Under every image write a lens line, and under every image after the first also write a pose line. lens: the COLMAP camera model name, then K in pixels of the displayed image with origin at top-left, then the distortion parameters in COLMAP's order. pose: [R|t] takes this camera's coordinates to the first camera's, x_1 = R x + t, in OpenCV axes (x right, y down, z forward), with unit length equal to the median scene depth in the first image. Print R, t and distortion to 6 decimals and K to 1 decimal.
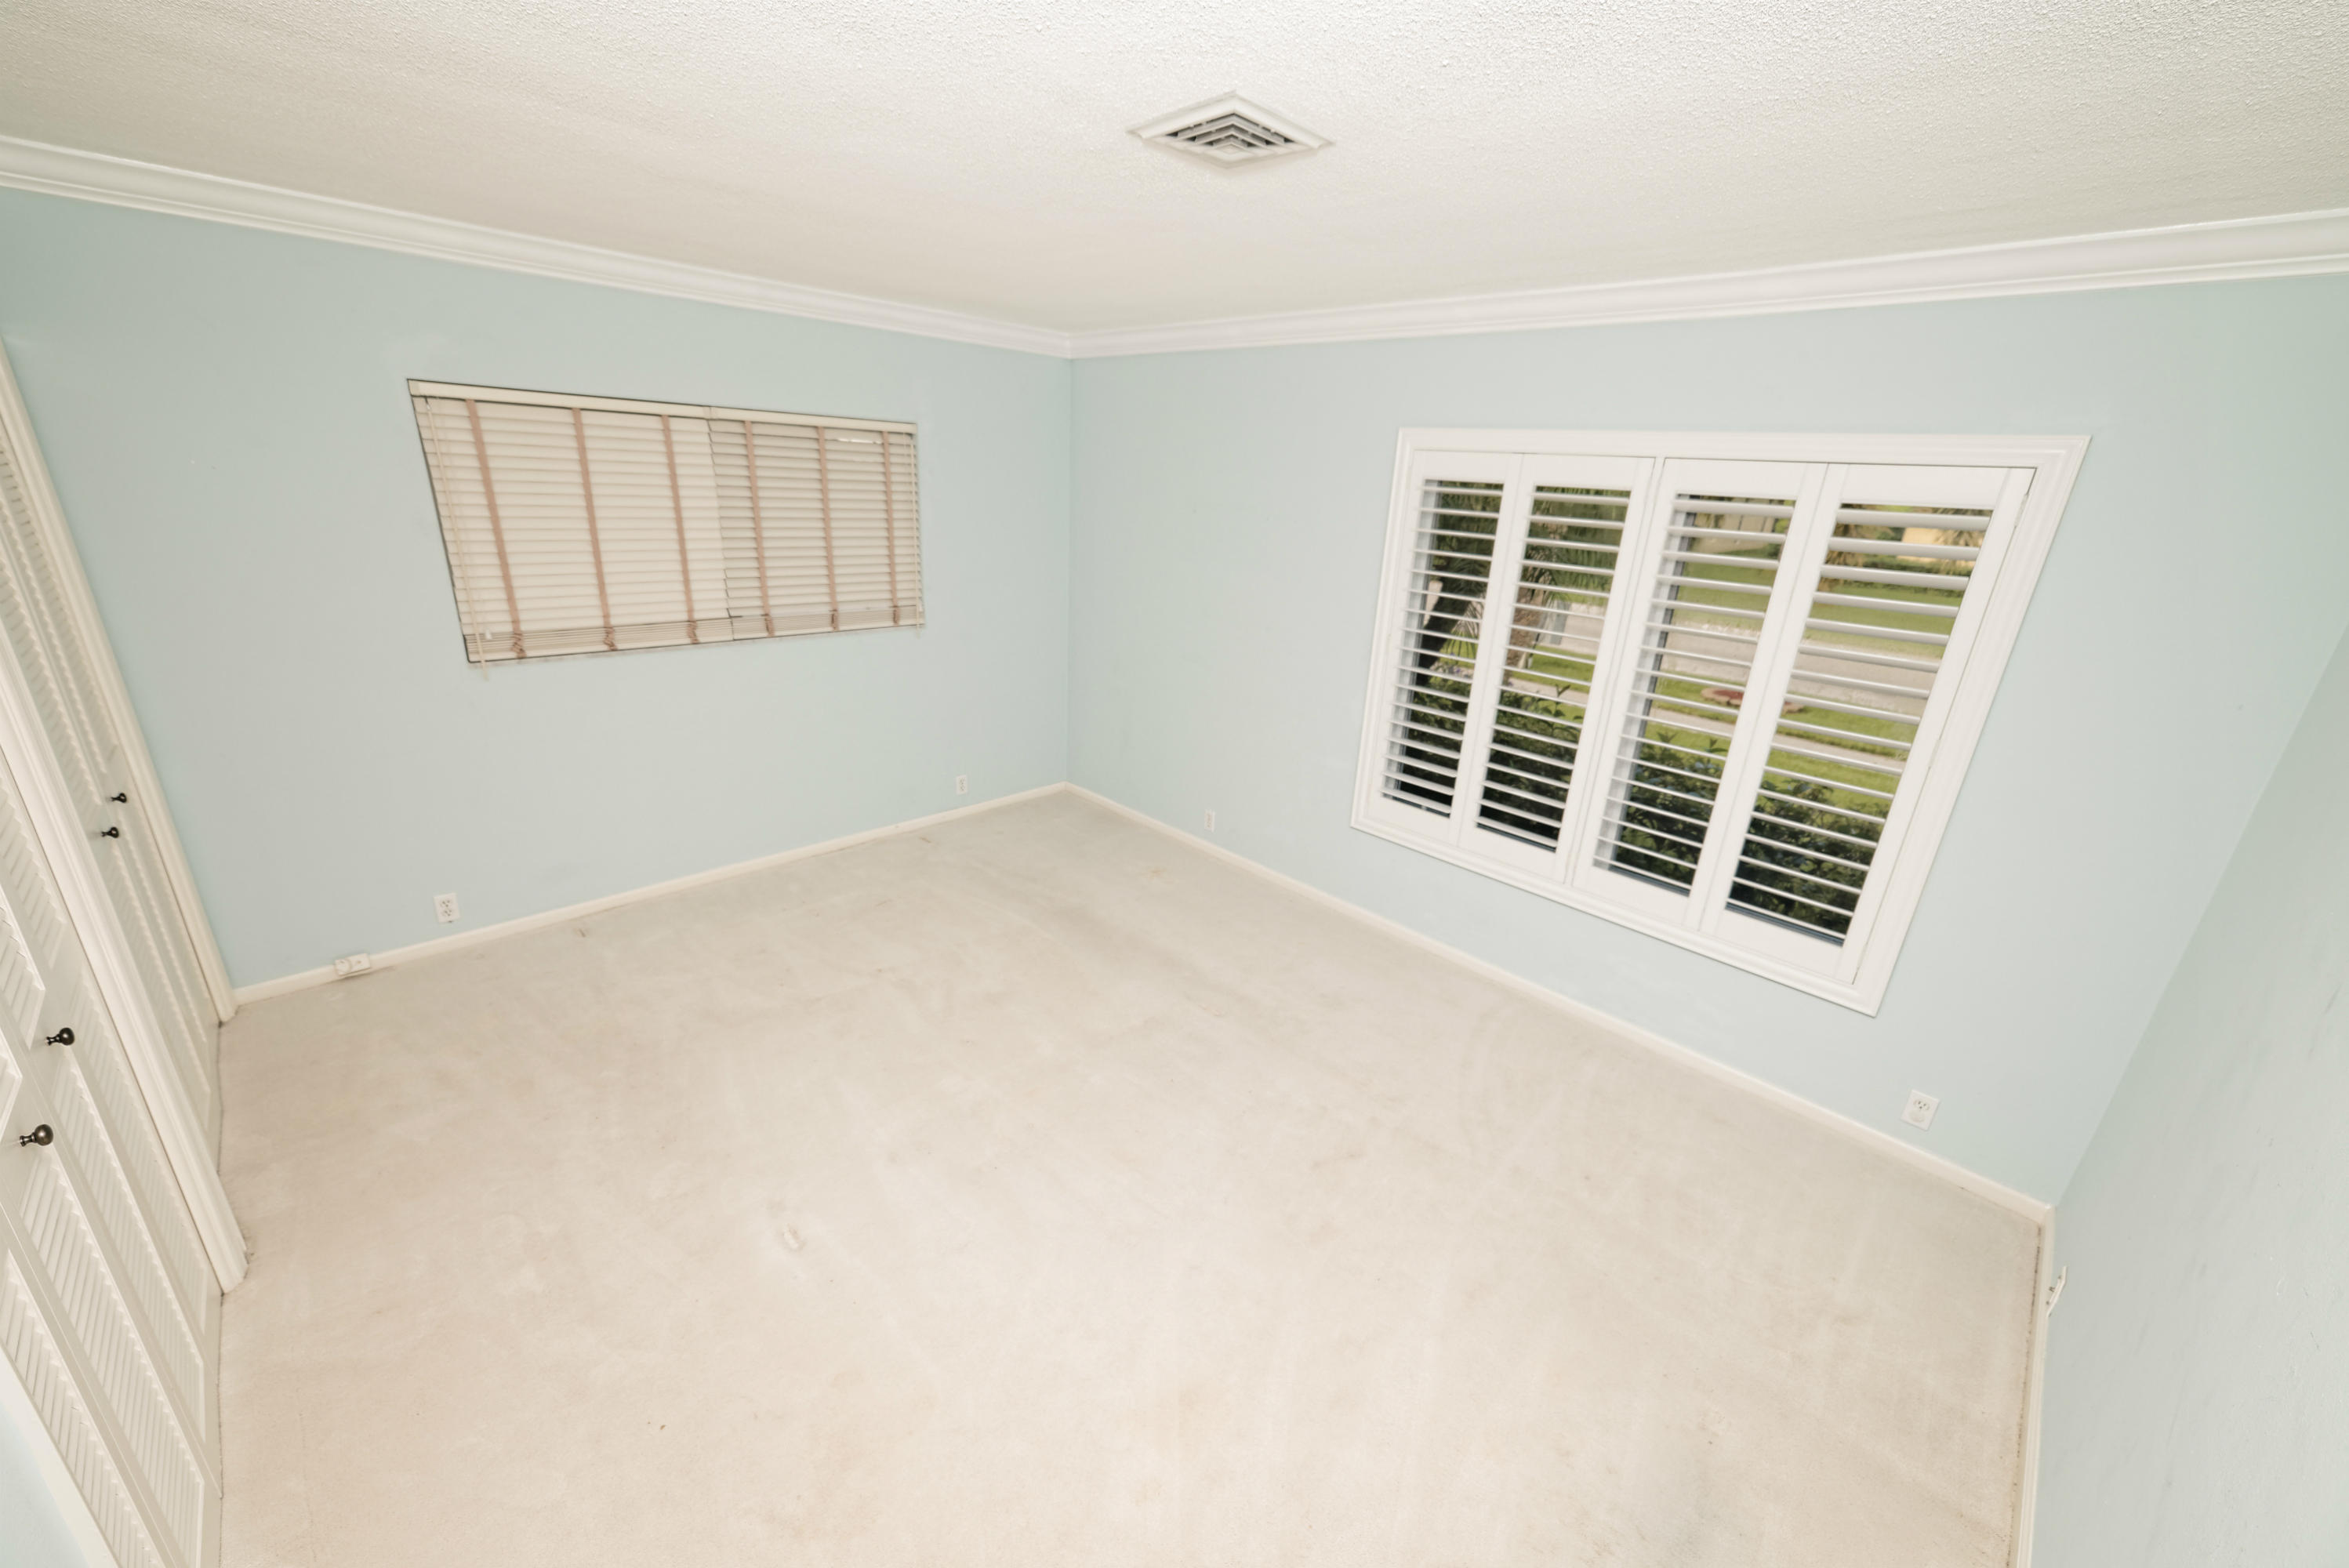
lens RADIAL K [[891.5, 0, 1161.2], [0, 891.5, 785.4], [0, 0, 1]] dist [0.003585, 0.000046]
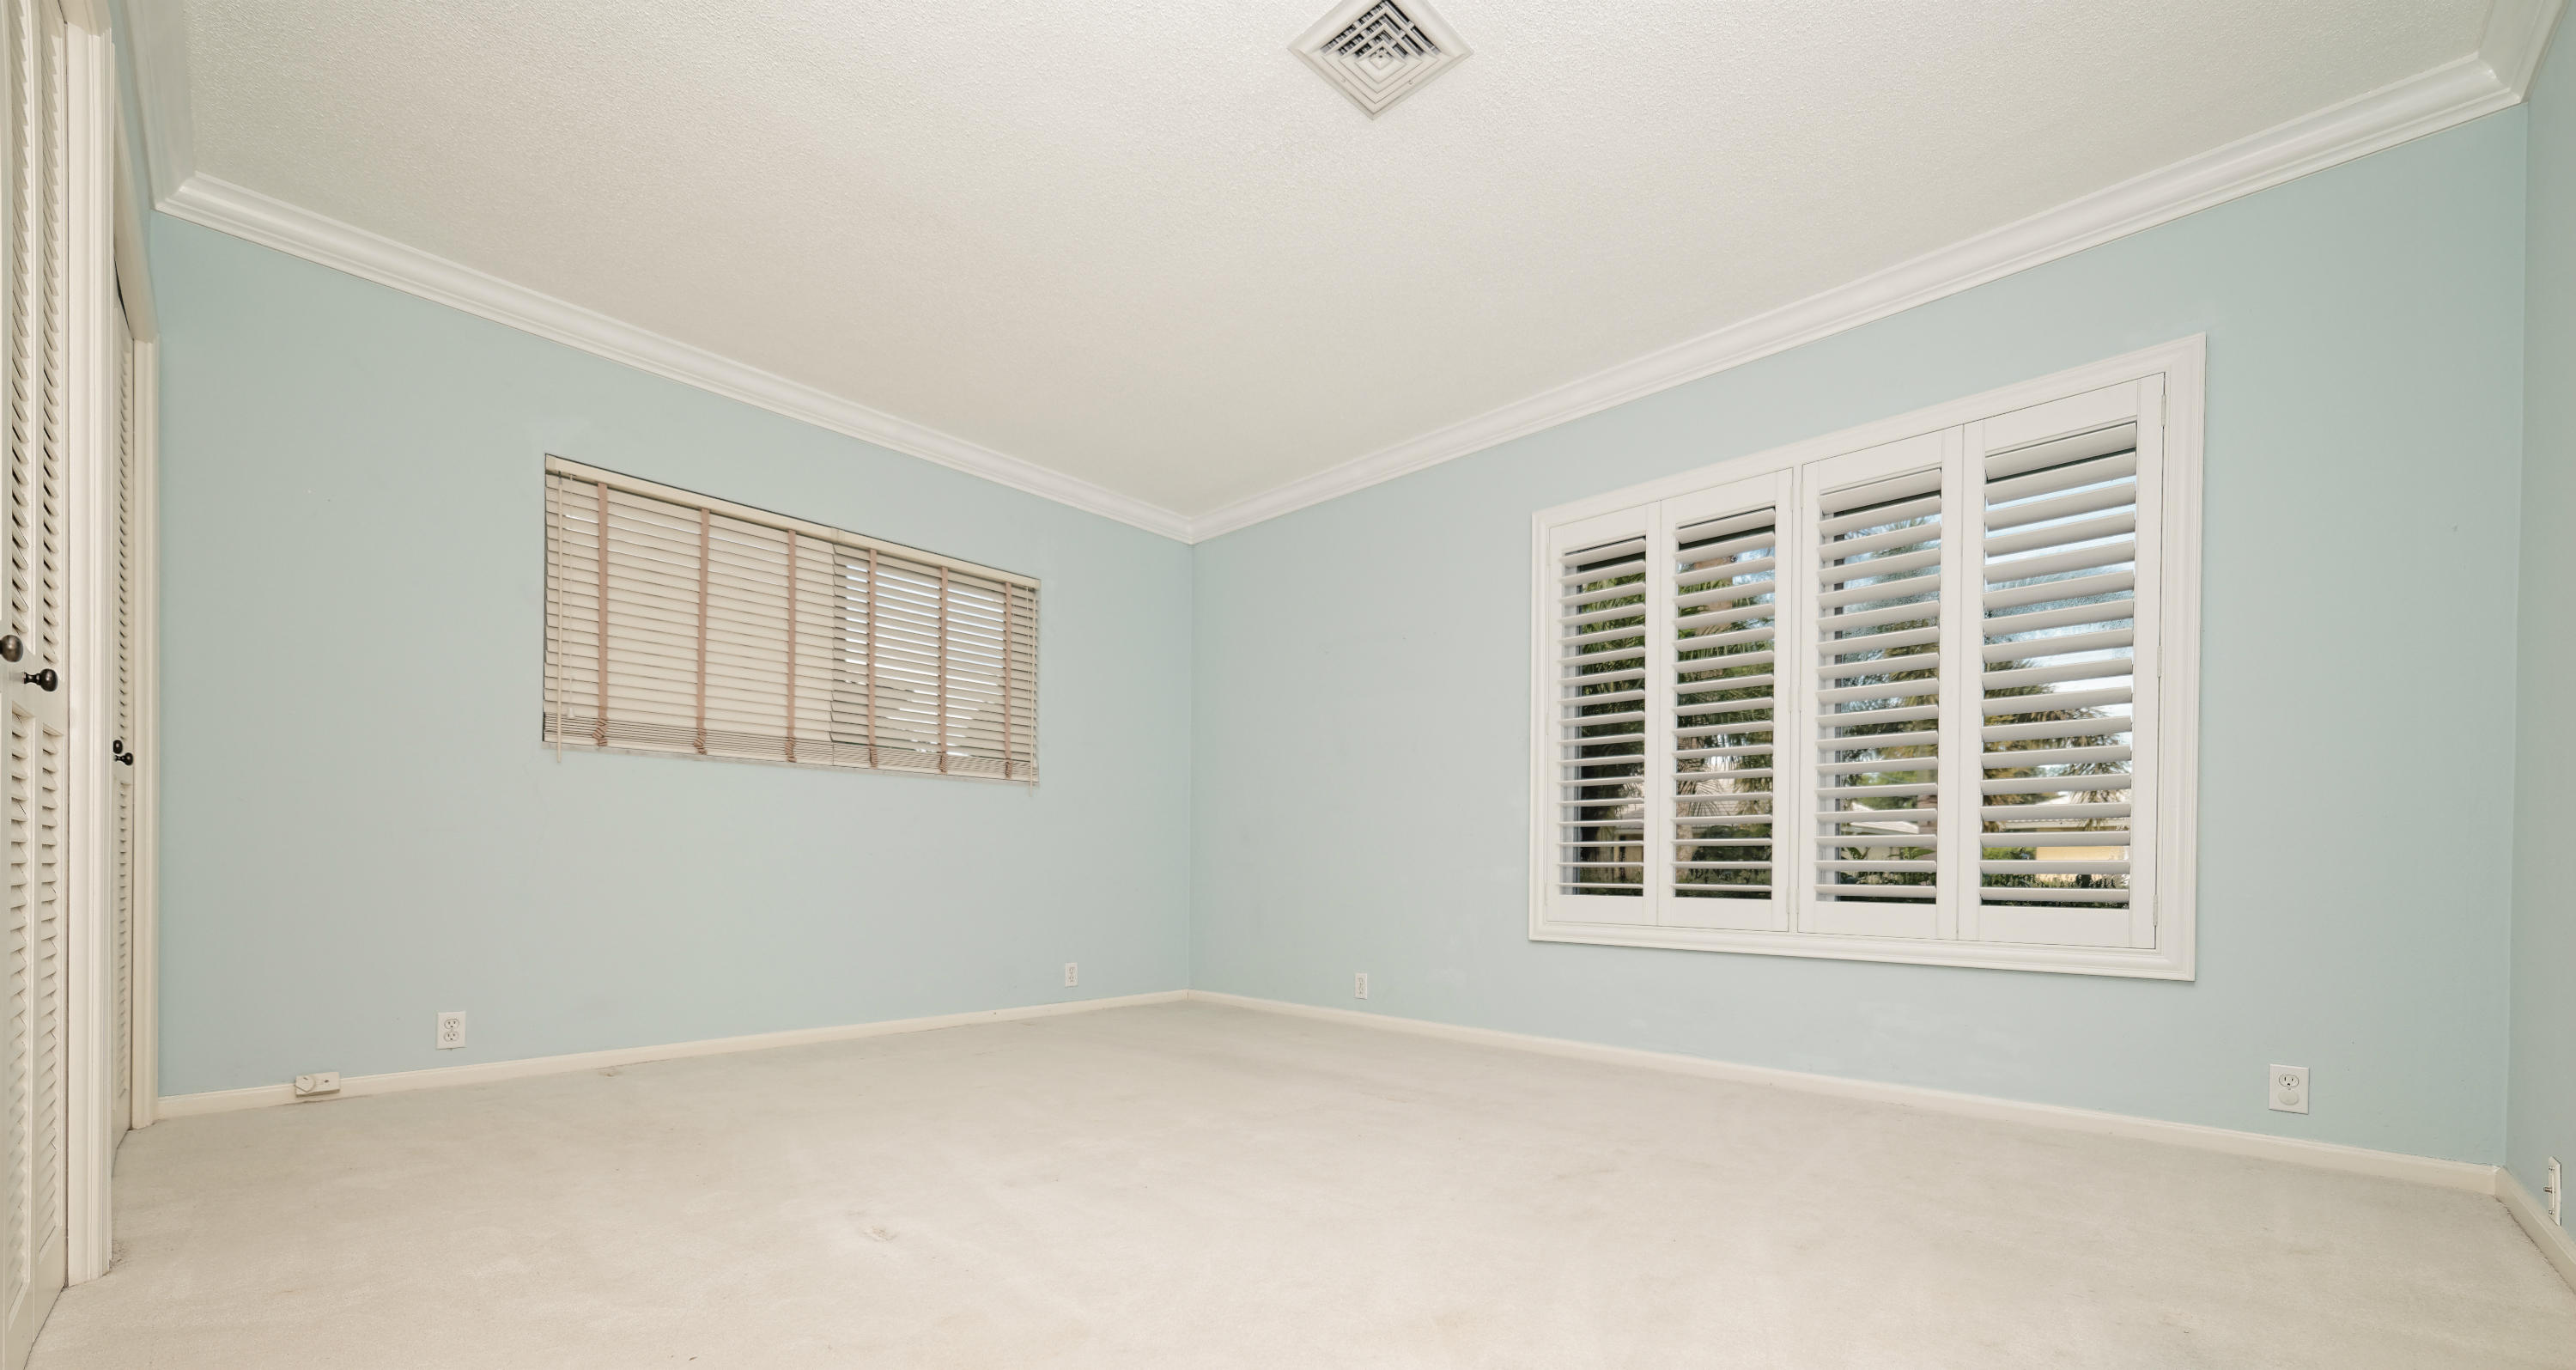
lens RADIAL K [[974.9, 0, 1311.1], [0, 974.9, 687.2], [0, 0, 1]] dist [0.001539, 0.001152]
pose [[0.998807, -0.037165, 0.031681, -0.026890], [0.045568, 0.942578, -0.330863, 0.152625], [-0.017565, 0.331912, 0.943147, 0.034652]]
